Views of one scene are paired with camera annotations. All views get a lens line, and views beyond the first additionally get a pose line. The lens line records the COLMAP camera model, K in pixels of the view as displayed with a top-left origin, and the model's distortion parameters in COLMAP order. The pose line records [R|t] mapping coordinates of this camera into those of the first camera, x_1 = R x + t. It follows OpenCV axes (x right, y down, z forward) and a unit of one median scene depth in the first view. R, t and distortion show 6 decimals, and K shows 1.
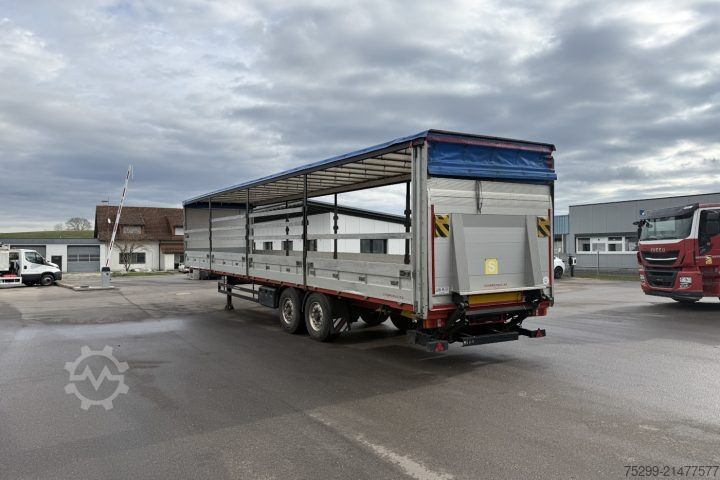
lens RADIAL K [[527.8, 0, 370.7], [0, 527.8, 239.8], [0, 0, 1]] dist [0.059734, -0.053922]
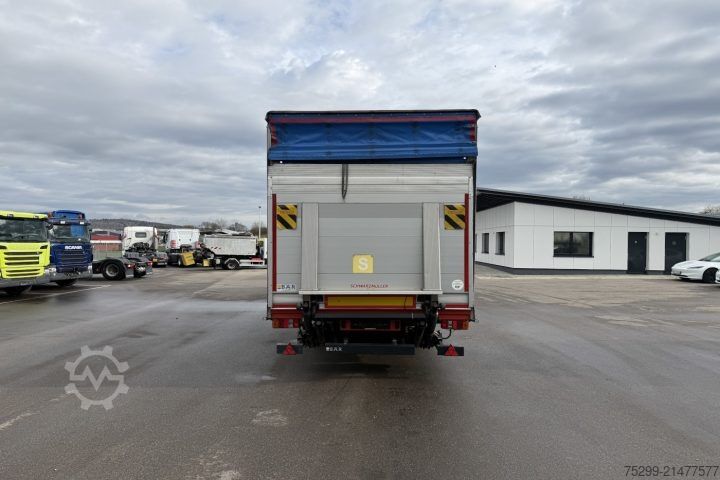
lens RADIAL K [[521.9, 0, 361.1], [0, 521.9, 228.9], [0, 0, 1]] dist [0.054863, -0.004314]
pose [[0.847164, 0.000193, -0.531331, 0.637495], [-0.002332, 0.999992, -0.003356, -0.002600], [0.531326, 0.004082, 0.847158, 0.274418]]
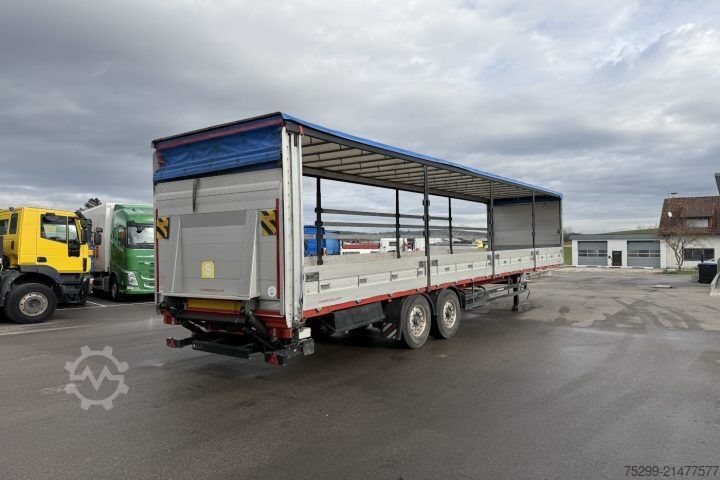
lens RADIAL K [[521.3, 0, 360.5], [0, 521.3, 219.9], [0, 0, 1]] dist [0.000557, -0.001569]
pose [[0.387084, -0.044648, -0.920963, 1.106957], [0.018773, 0.999002, -0.040540, 0.006010], [0.921853, -0.001597, 0.387535, 0.852989]]
